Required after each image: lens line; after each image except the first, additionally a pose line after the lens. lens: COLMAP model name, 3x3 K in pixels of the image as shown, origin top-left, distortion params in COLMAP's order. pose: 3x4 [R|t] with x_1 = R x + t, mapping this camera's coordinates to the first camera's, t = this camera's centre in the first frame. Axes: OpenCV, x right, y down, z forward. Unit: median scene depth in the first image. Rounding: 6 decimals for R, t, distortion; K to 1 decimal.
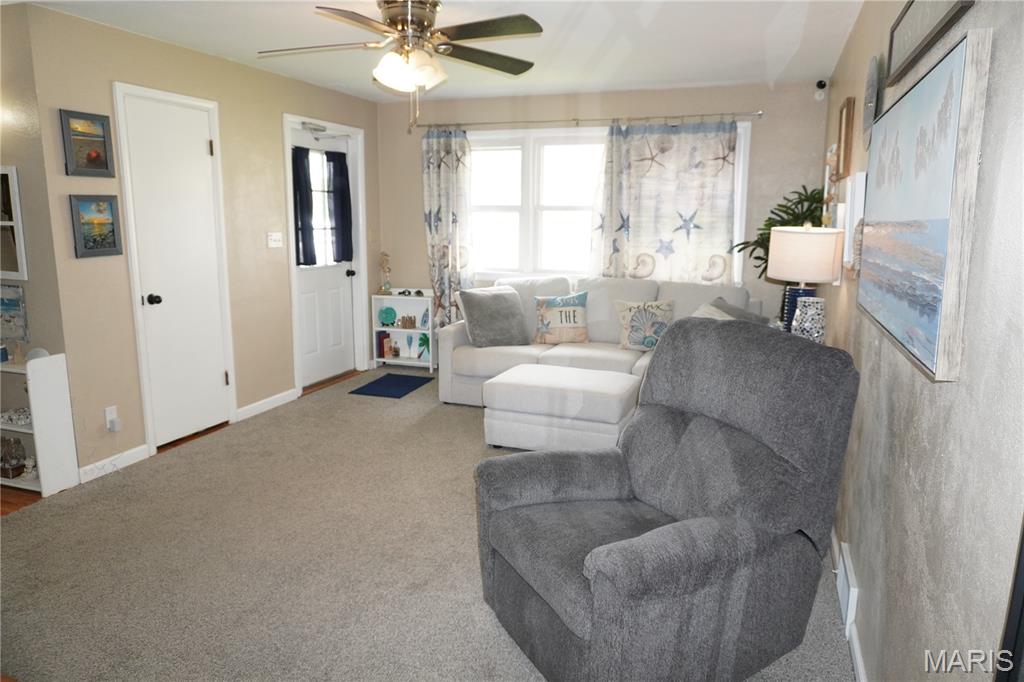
lens RADIAL K [[685.1, 0, 511.3], [0, 685.1, 340.9], [0, 0, 1]] dist [-0.041866, 0.032602]
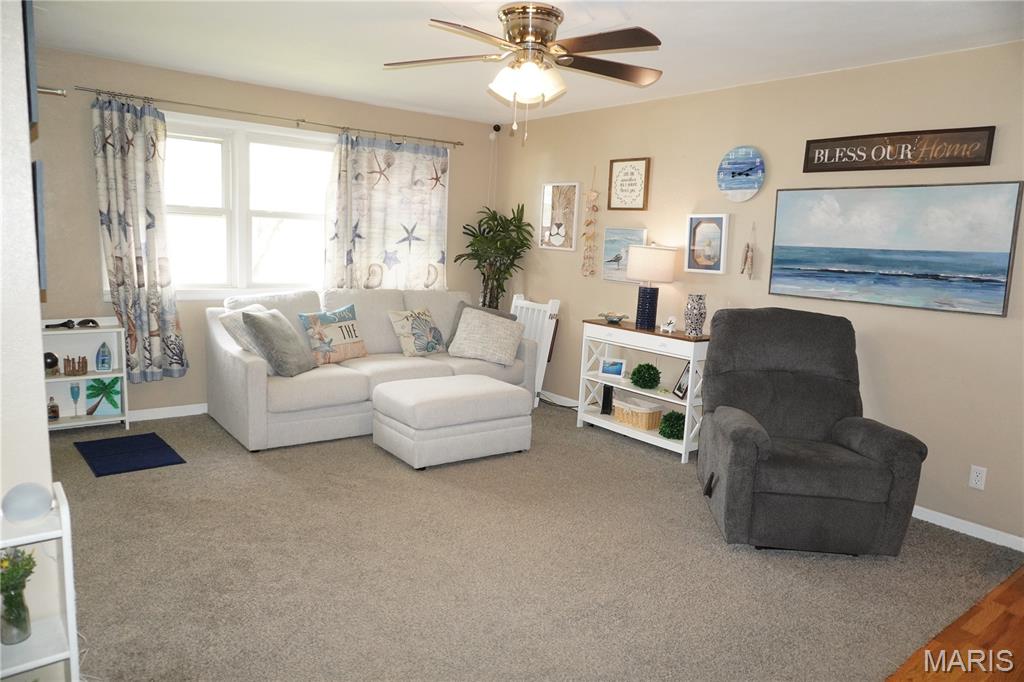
lens RADIAL K [[685.1, 0, 510.6], [0, 685.1, 339.3], [0, 0, 1]] dist [-0.041866, 0.032602]
pose [[0.532640, -0.103756, 0.839958, -0.572341], [0.113442, 0.992254, 0.050632, -0.045270], [-0.838705, 0.068318, 0.540284, 0.289039]]
